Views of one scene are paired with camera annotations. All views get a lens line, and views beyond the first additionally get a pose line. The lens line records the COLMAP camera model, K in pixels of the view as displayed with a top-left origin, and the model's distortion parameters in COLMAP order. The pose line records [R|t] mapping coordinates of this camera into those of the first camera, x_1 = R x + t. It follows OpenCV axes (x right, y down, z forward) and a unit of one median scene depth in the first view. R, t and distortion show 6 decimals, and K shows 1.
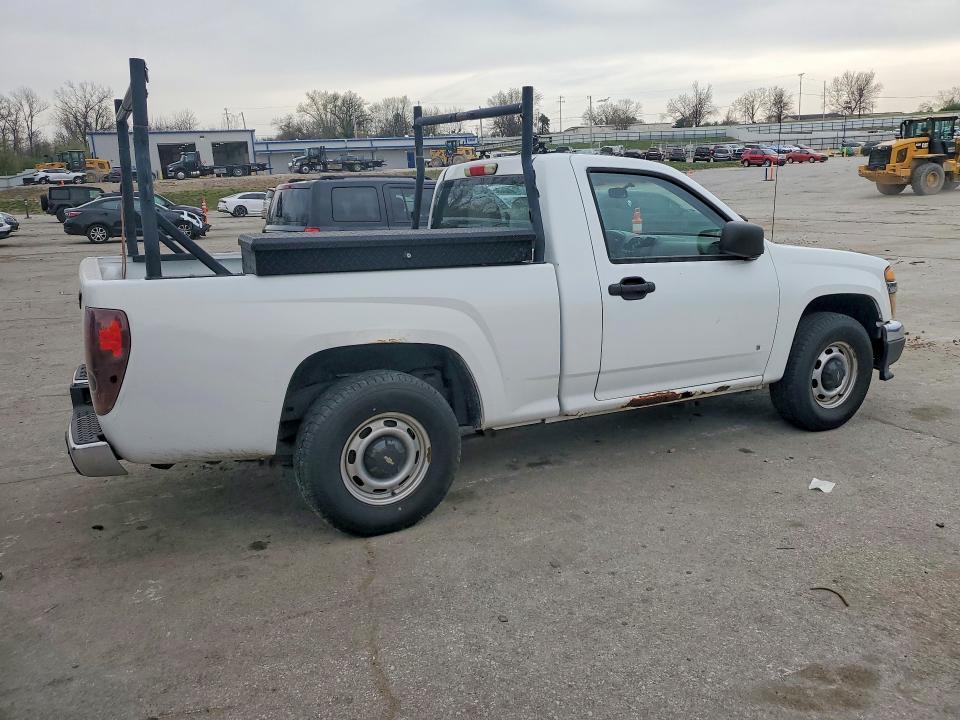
lens RADIAL K [[787.7, 0, 480.0], [0, 787.7, 360.0], [0, 0, 1]] dist [0.018664, 0.008628]
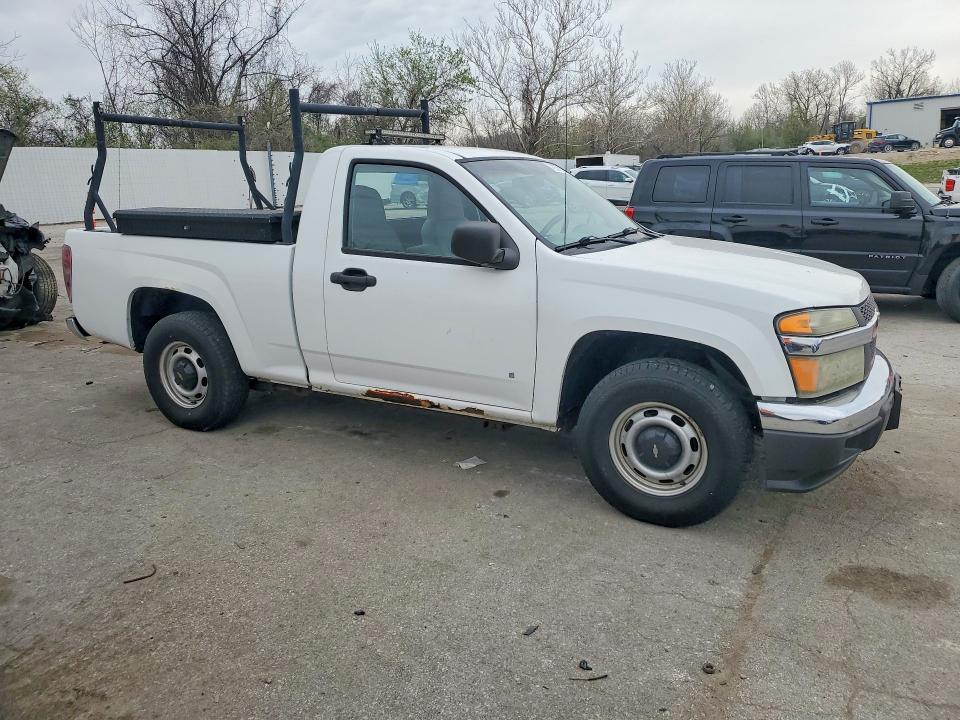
lens RADIAL K [[787.7, 0, 480.0], [0, 787.7, 360.0], [0, 0, 1]] dist [0.018664, 0.008628]
pose [[0.530453, 0.203240, -0.822991, 1.023710], [-0.171616, 0.976478, 0.130530, -0.135098], [0.830161, 0.071999, 0.552855, 0.526599]]
